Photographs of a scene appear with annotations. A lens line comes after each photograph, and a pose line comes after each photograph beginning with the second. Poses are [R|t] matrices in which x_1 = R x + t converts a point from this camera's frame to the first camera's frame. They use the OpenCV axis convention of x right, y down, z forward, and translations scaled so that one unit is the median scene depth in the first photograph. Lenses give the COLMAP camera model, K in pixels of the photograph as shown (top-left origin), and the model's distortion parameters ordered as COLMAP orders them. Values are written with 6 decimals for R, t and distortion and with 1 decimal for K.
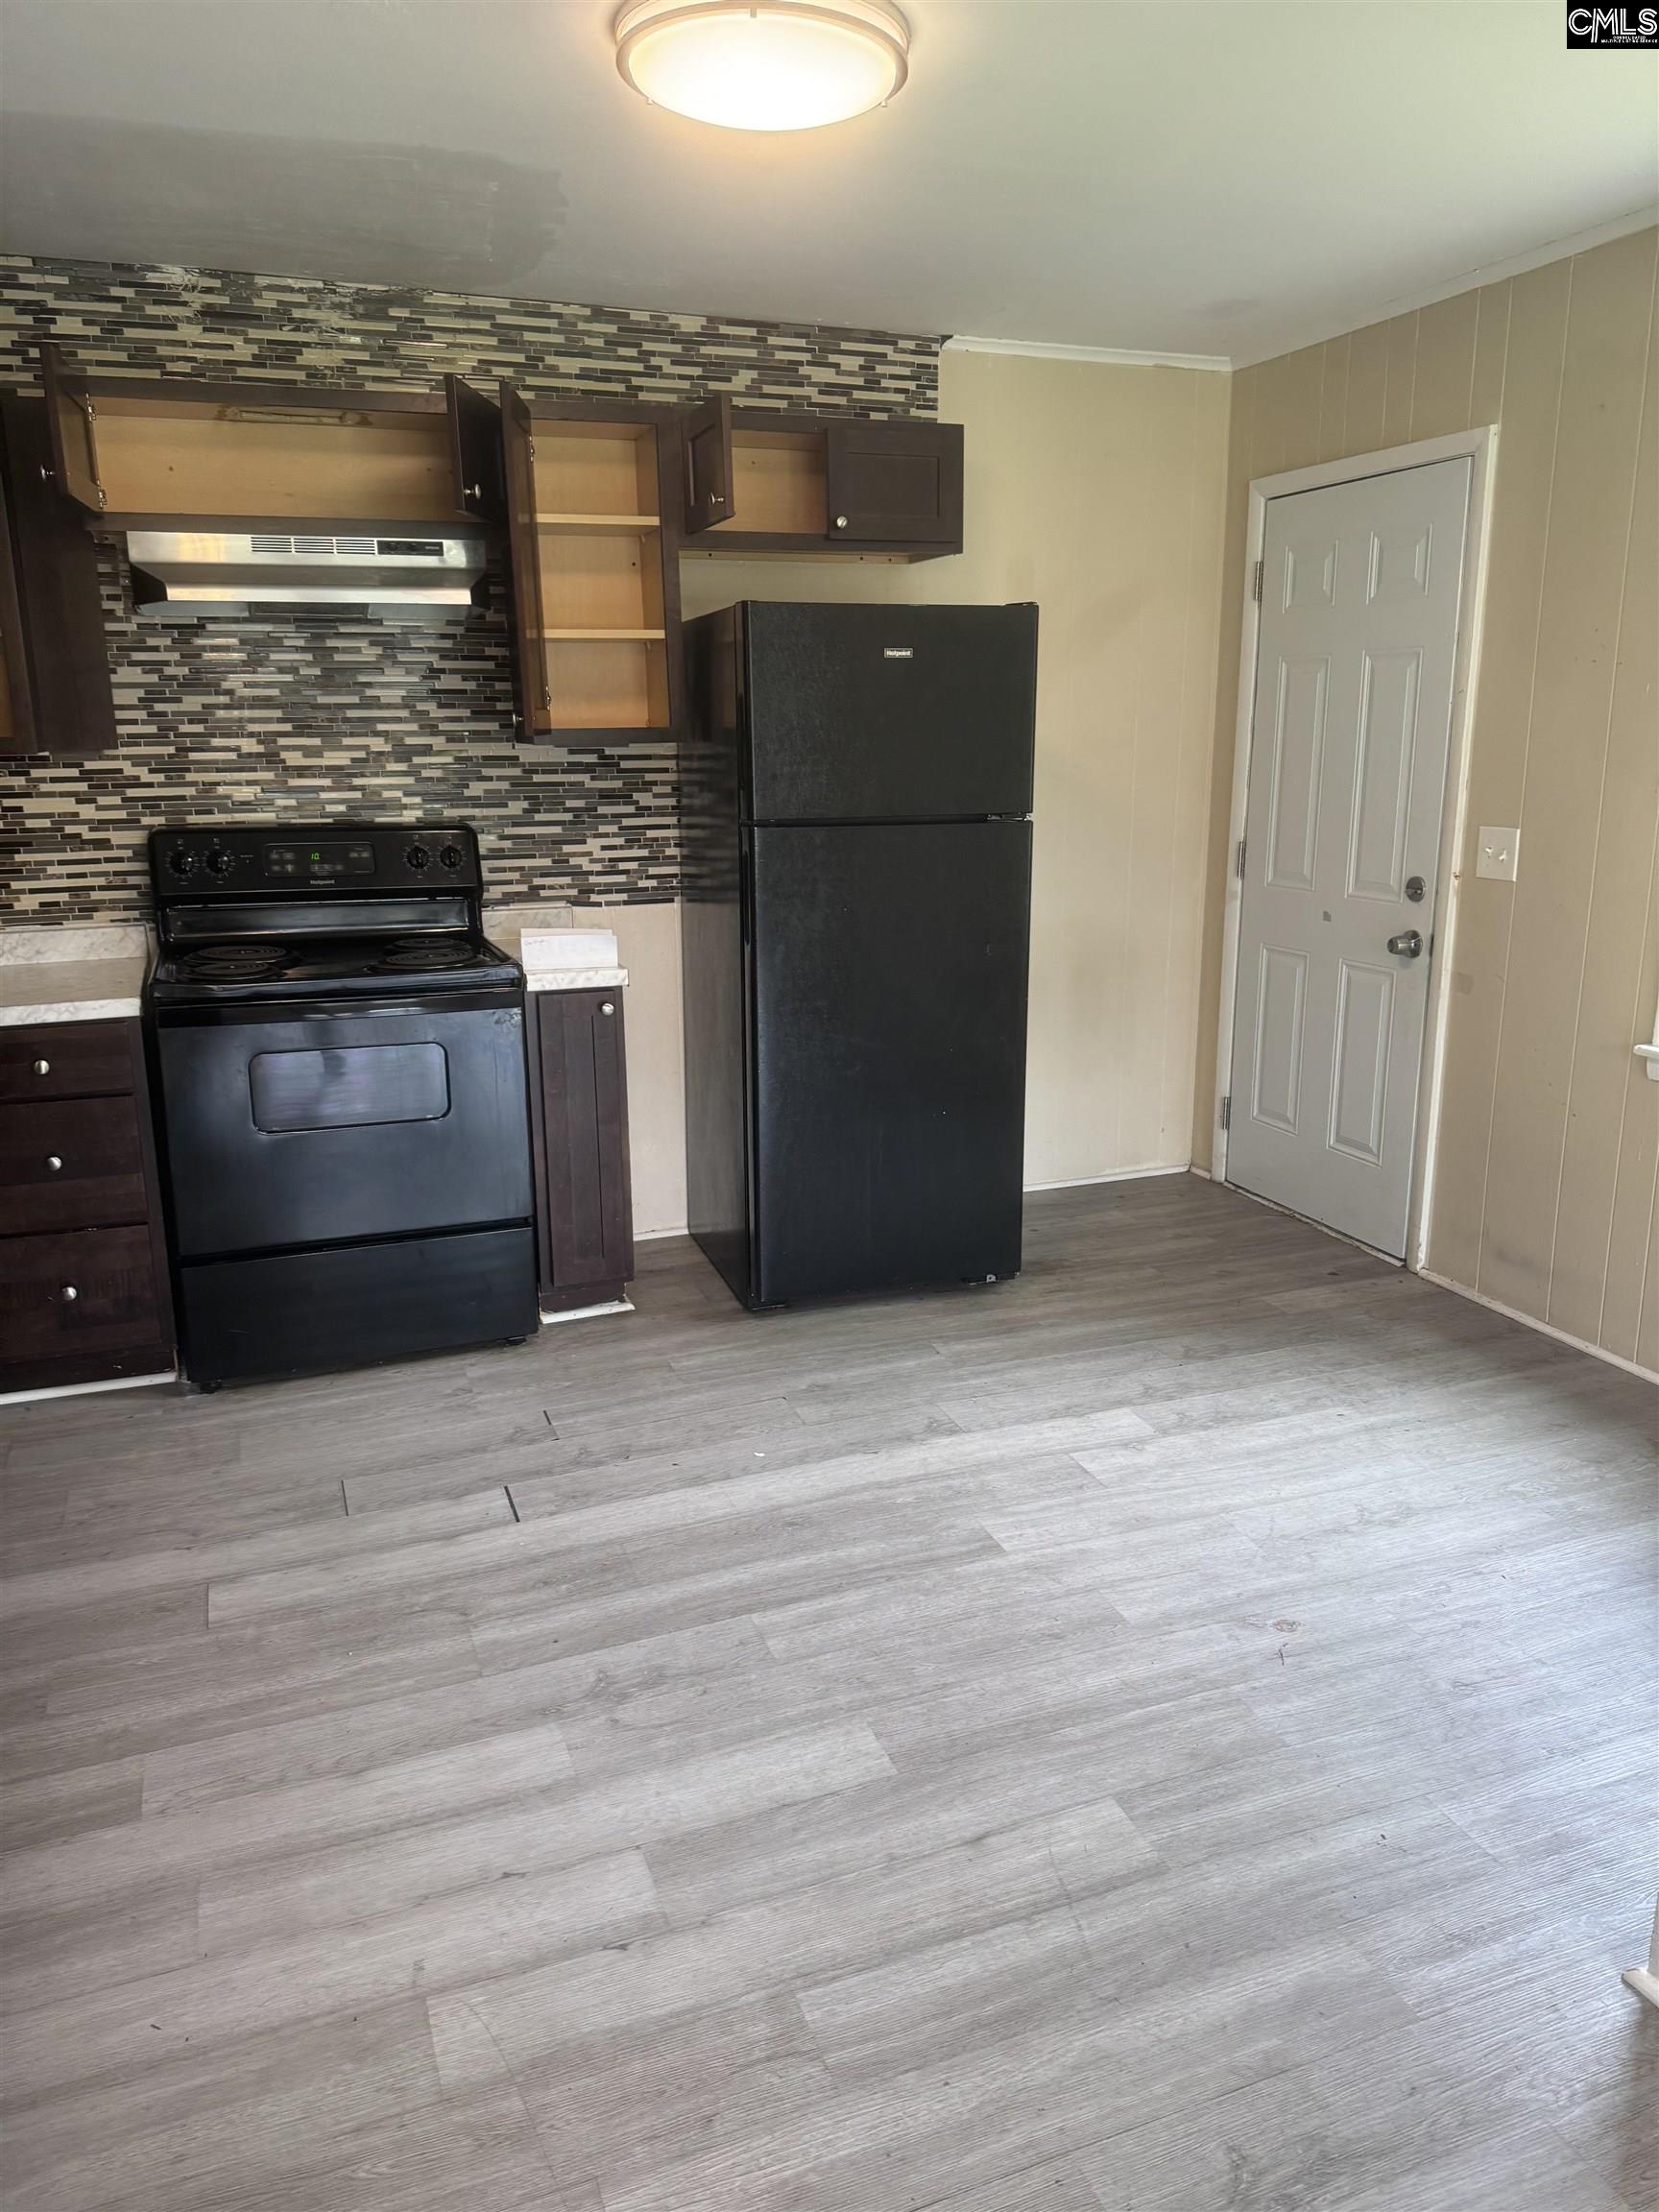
lens RADIAL K [[1560.8, 0, 845.0], [0, 1560.8, 1099.6], [0, 0, 1]] dist [0.091776, -0.115492]
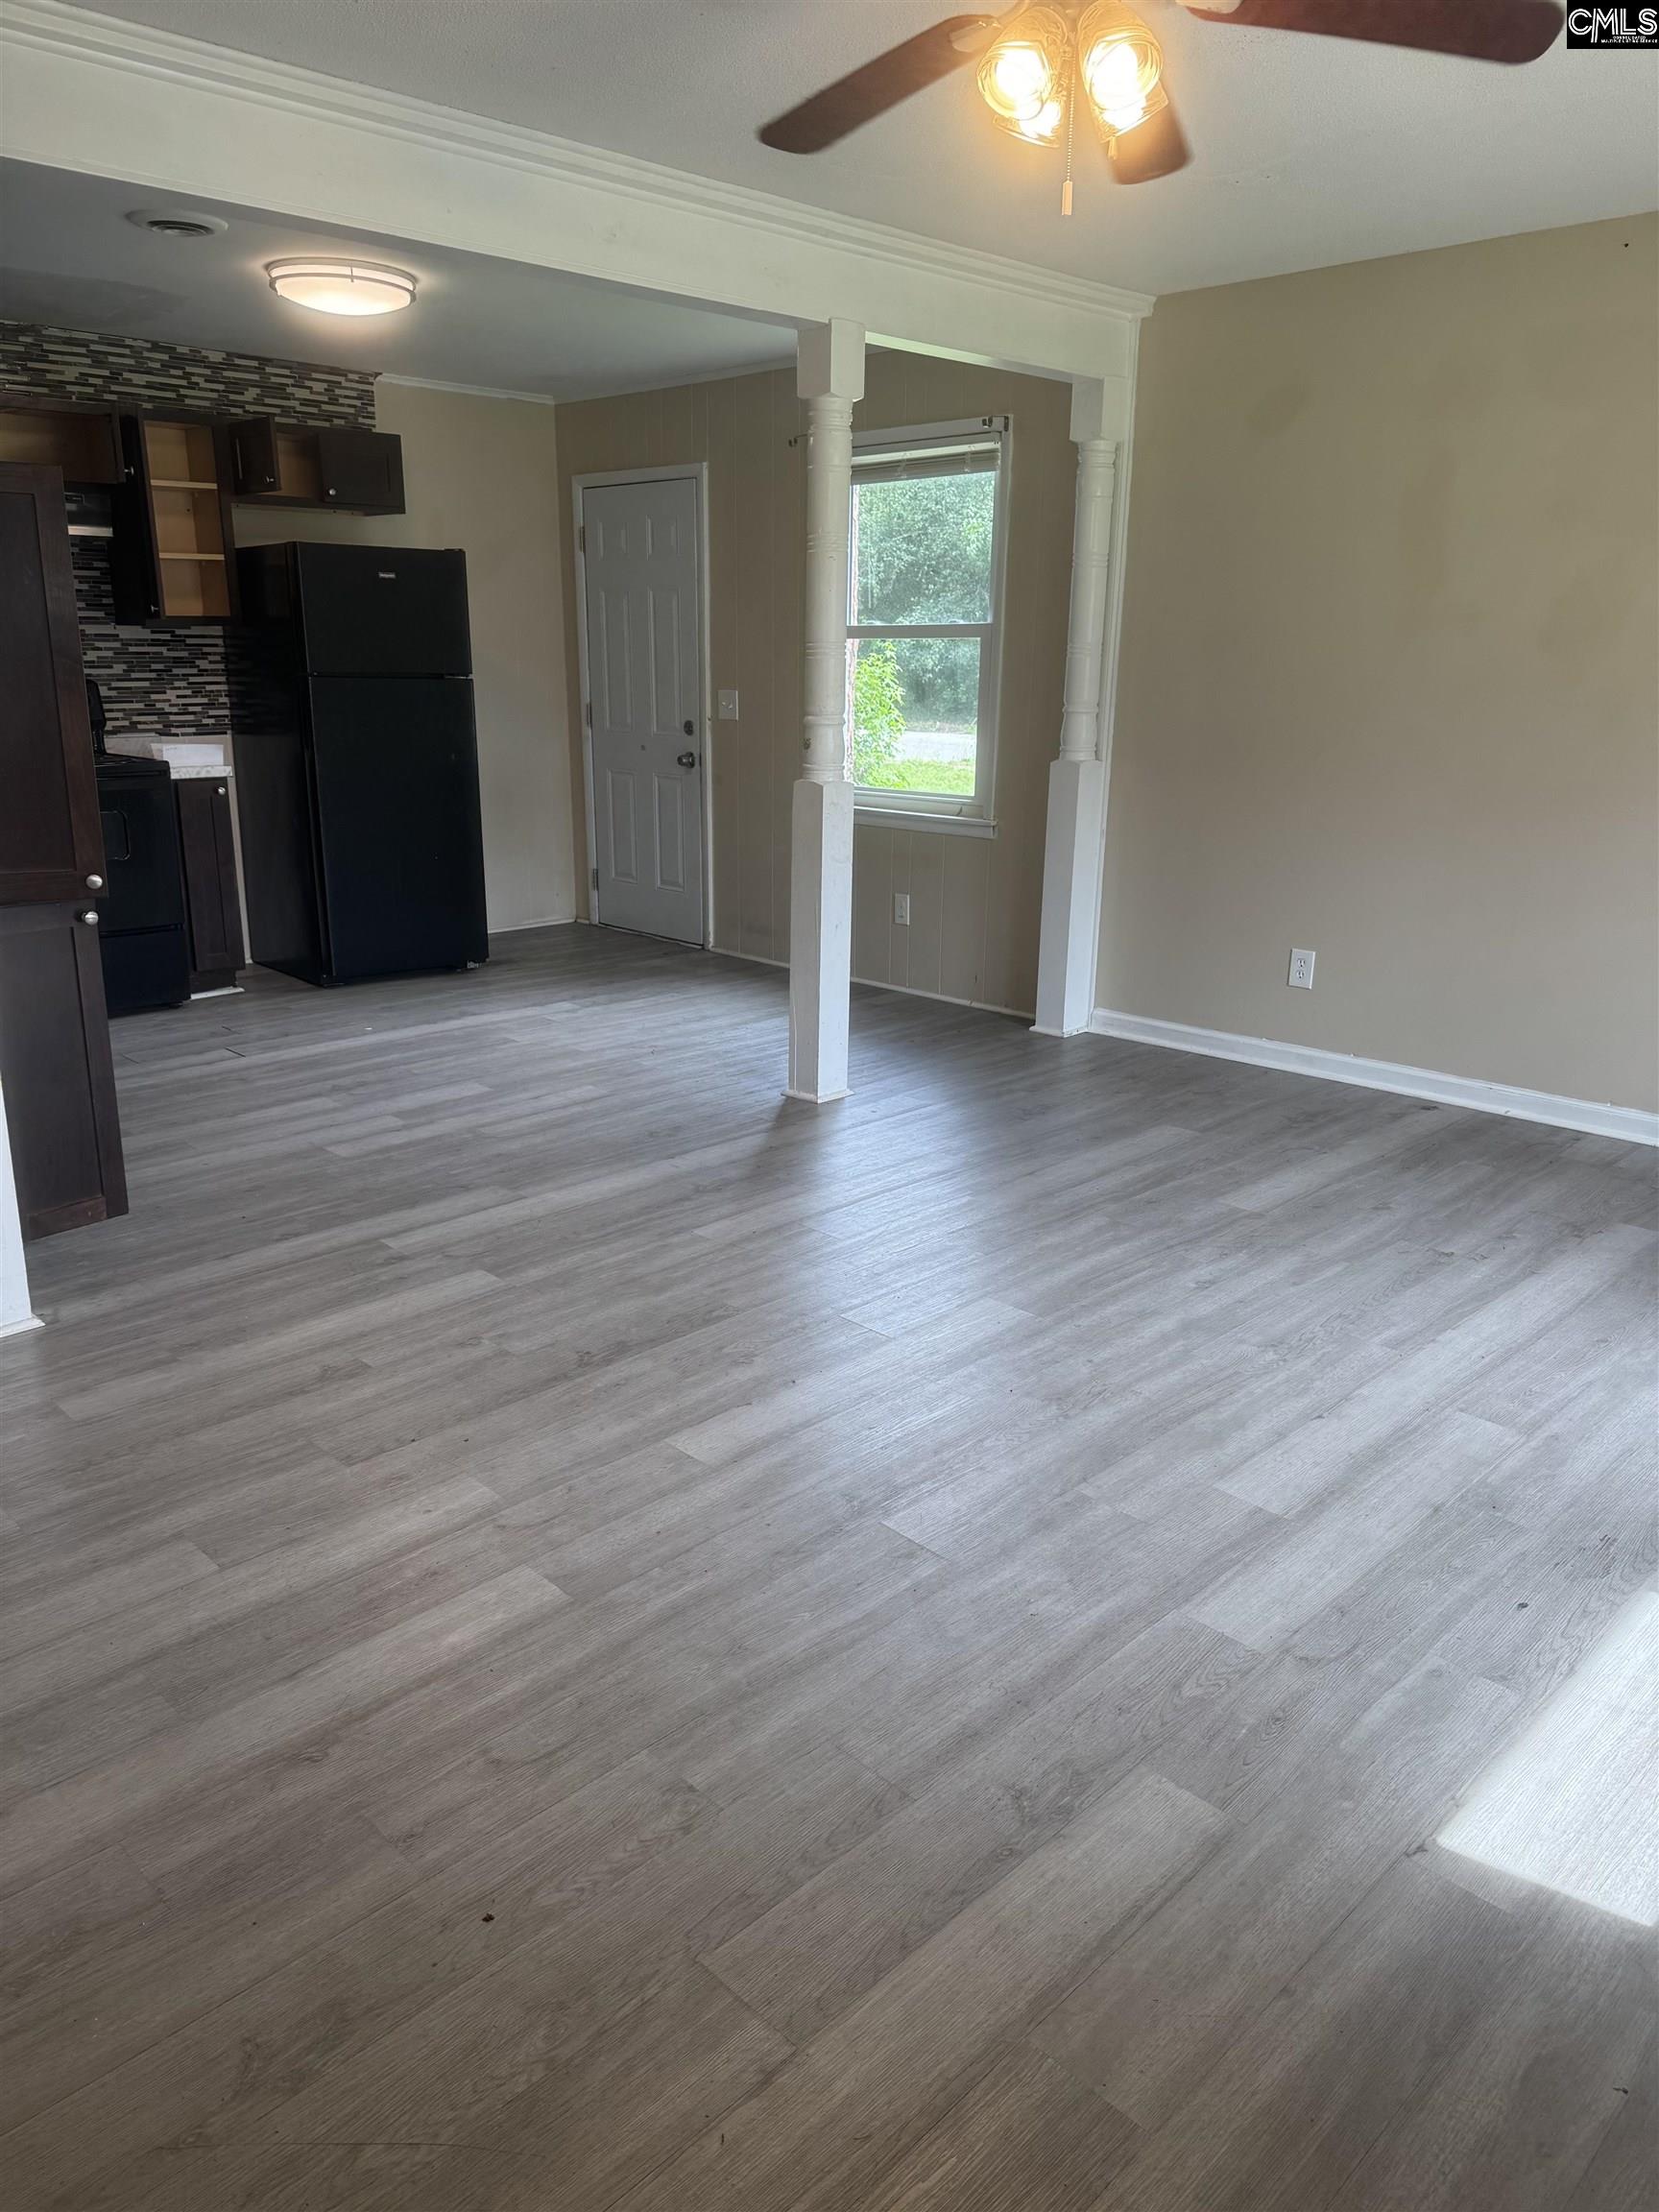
lens RADIAL K [[1560.8, 0, 840.1], [0, 1560.8, 1113.0], [0, 0, 1]] dist [0.091776, -0.115492]
pose [[0.912541, -0.097718, 0.397139, -0.245420], [0.076783, 0.994704, 0.068320, 0.206446], [-0.401712, -0.031852, 0.915212, -0.753231]]
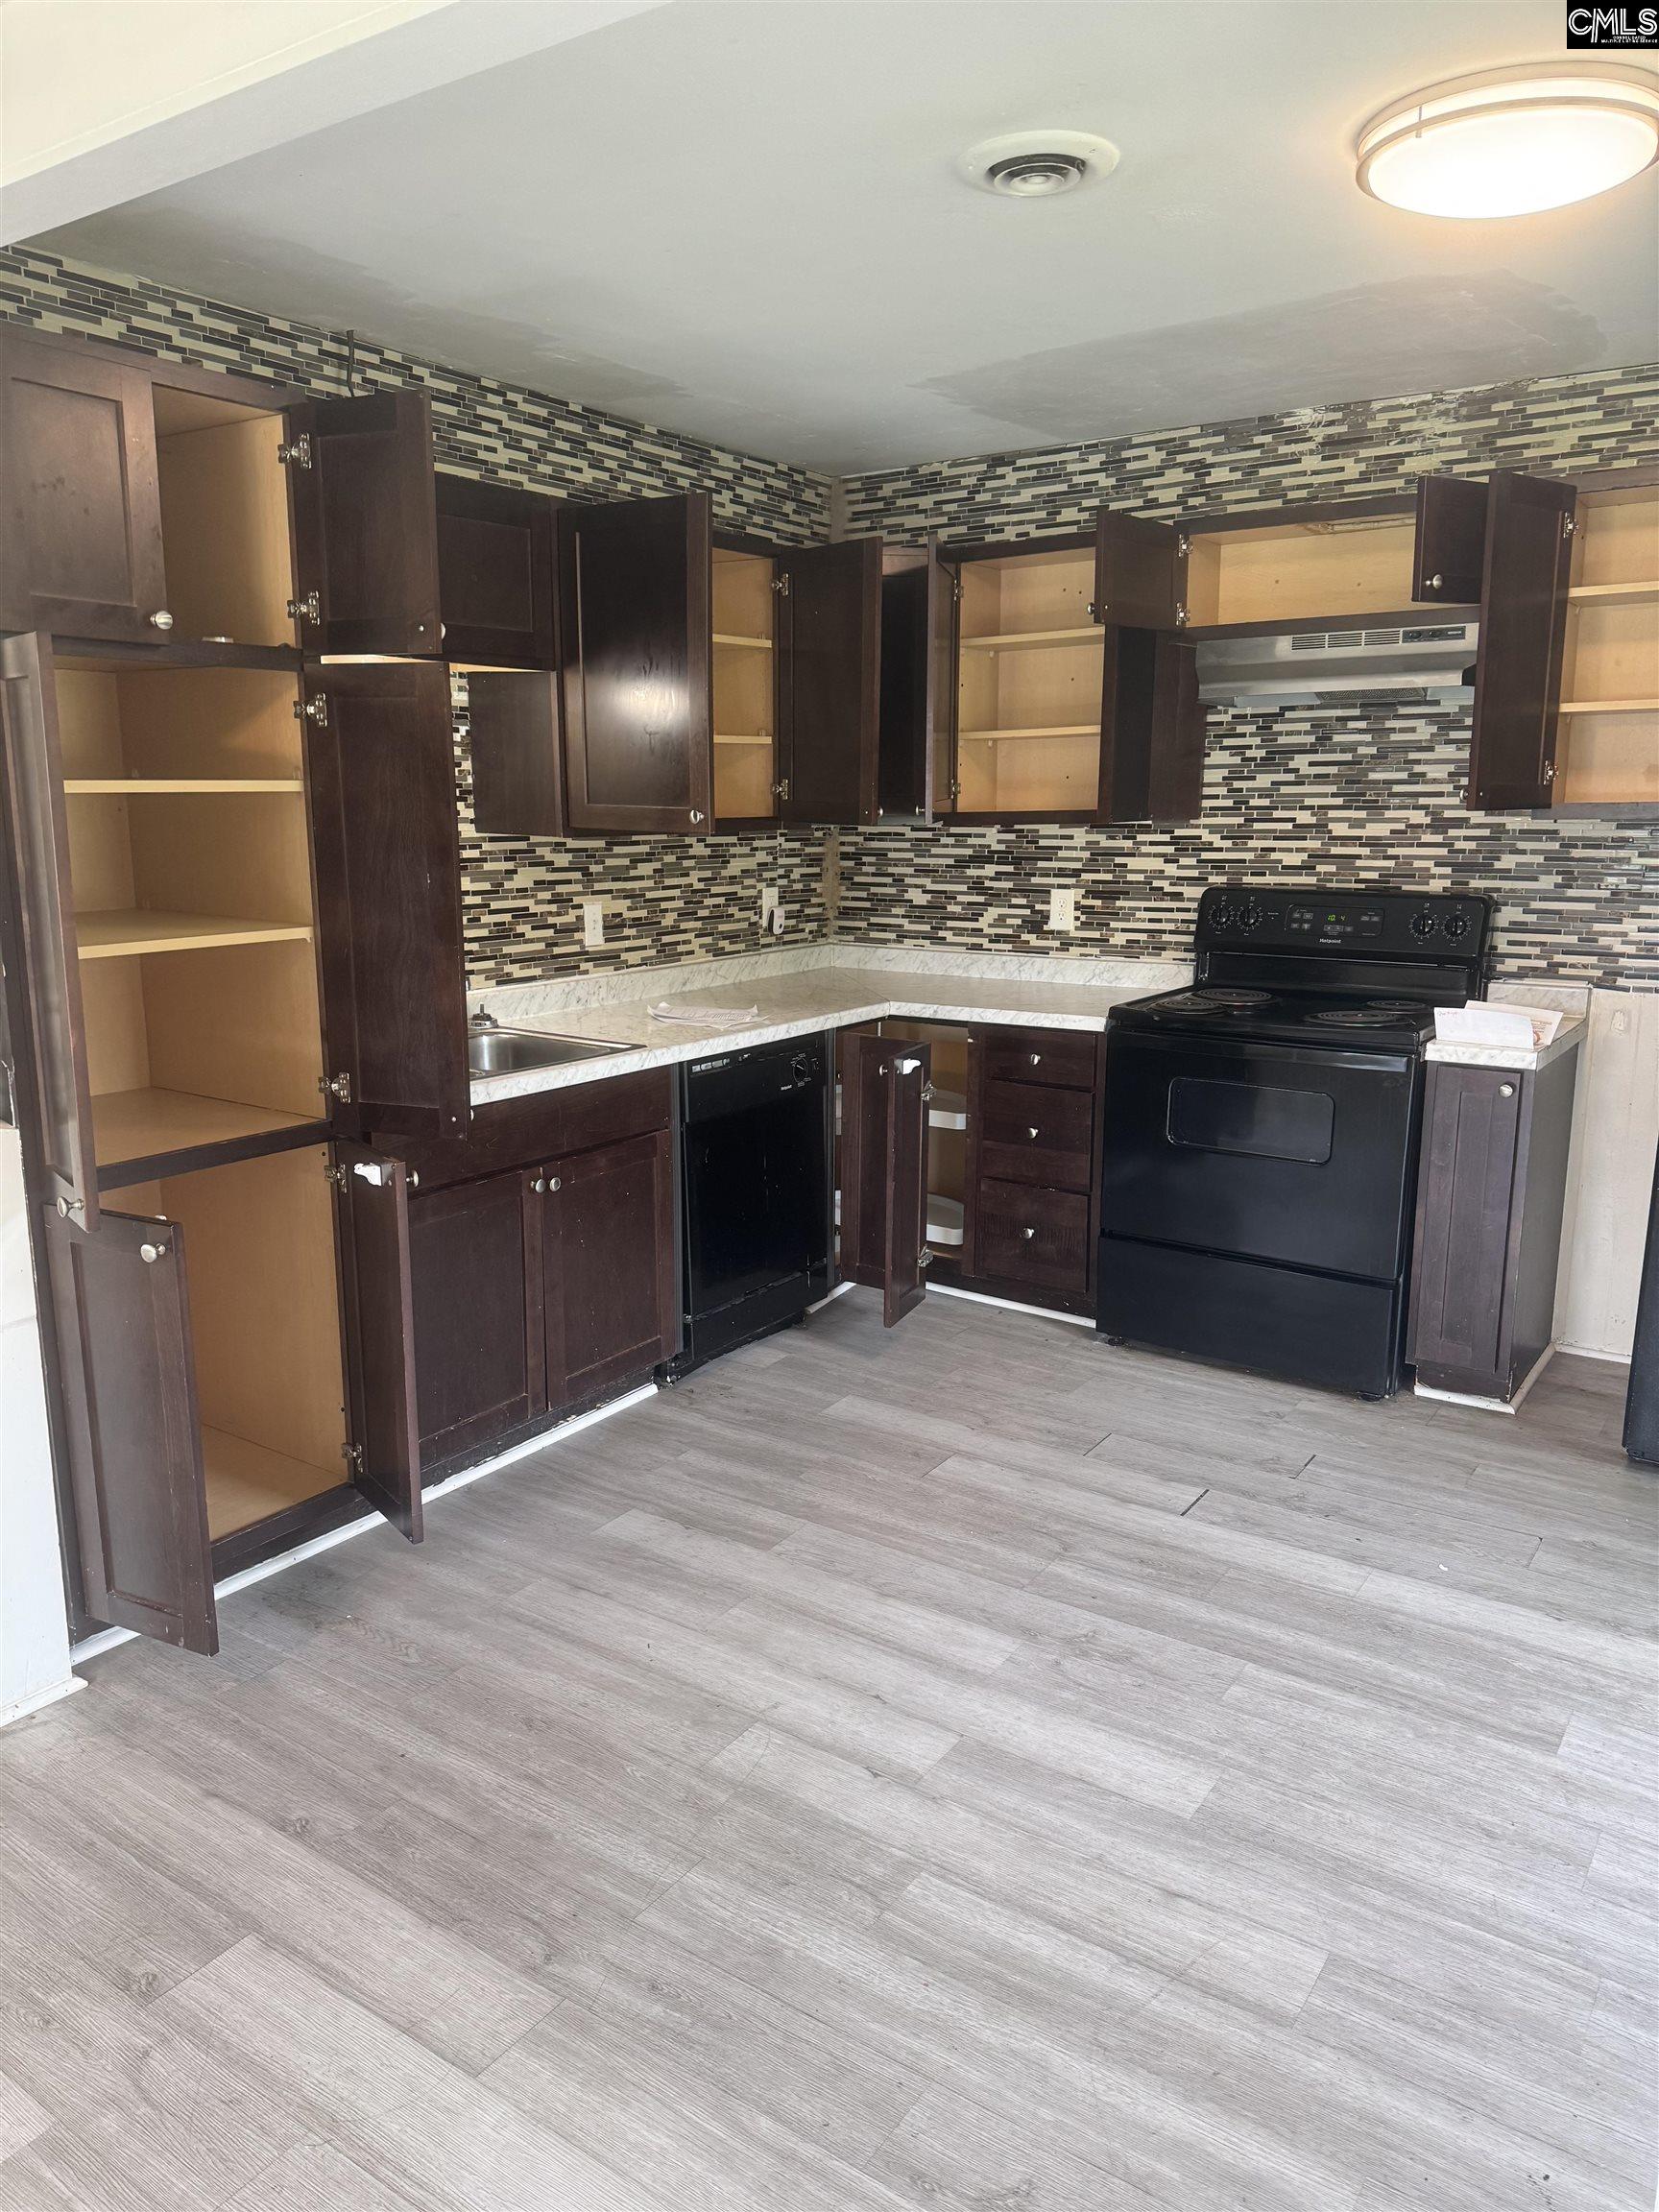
lens RADIAL K [[1560.8, 0, 815.0], [0, 1560.8, 1112.4], [0, 0, 1]] dist [0.091776, -0.115492]
pose [[0.557388, 0.172897, -0.812050, 0.394652], [-0.198325, 0.977489, 0.071992, -0.029761], [0.806217, 0.120922, 0.579130, 0.091557]]
